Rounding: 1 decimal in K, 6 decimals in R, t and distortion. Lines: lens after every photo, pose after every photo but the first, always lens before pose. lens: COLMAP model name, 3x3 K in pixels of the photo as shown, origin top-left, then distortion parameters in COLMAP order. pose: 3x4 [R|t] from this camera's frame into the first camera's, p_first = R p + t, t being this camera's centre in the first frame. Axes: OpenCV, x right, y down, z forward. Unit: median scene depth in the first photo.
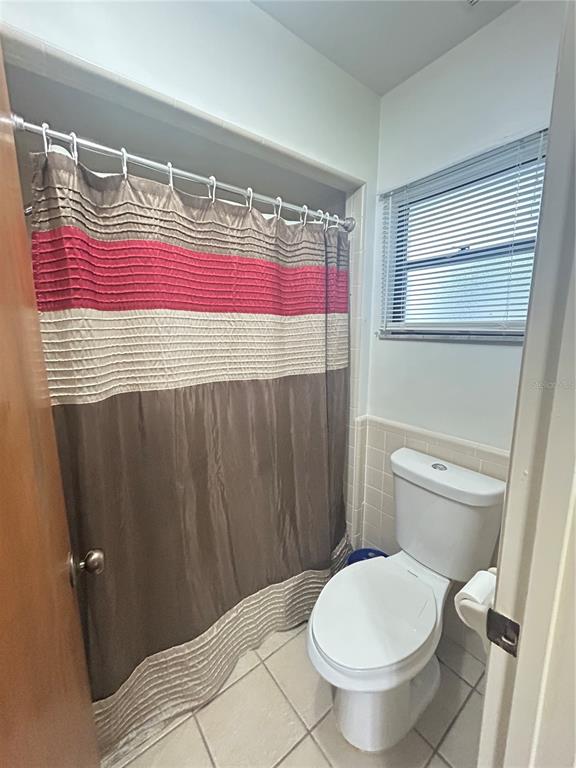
lens RADIAL K [[309.3, 0, 288.0], [0, 309.3, 384.5], [0, 0, 1]] dist [-0.000119, 0.000002]
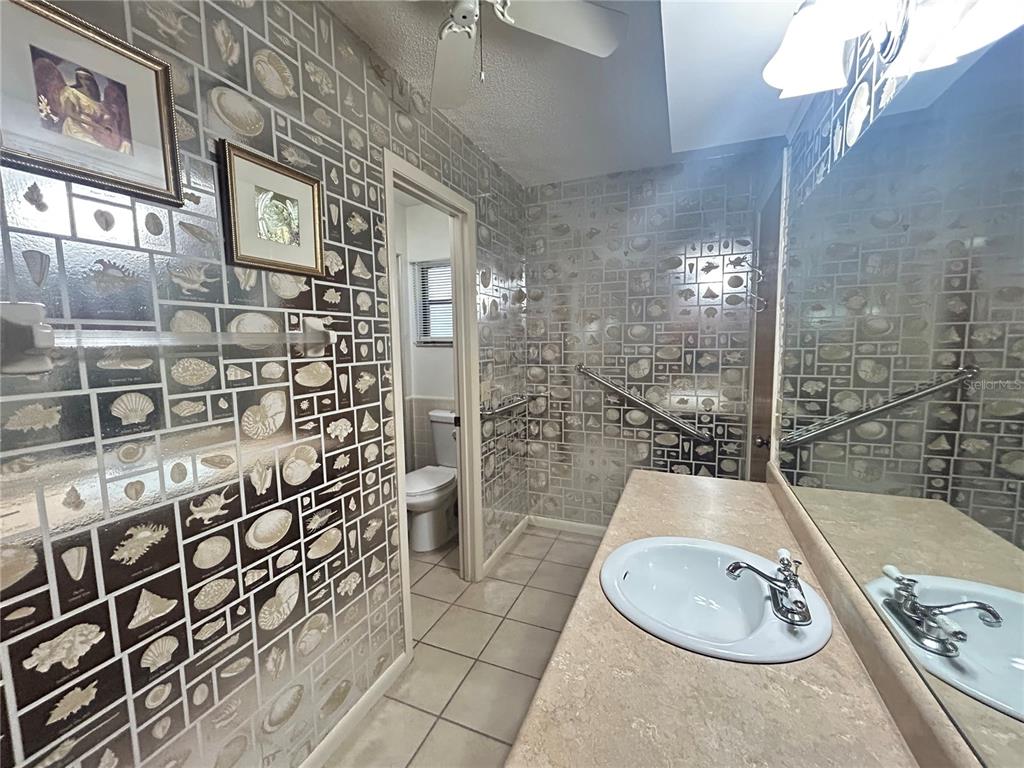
lens RADIAL K [[412.4, 0, 513.8], [0, 412.4, 382.1], [0, 0, 1]] dist [-0.000119, 0.000002]
pose [[0.863707, -0.059177, 0.500508, -0.362661], [0.093404, 0.994674, -0.043581, 0.182854], [-0.495263, 0.084391, 0.864634, -1.122275]]
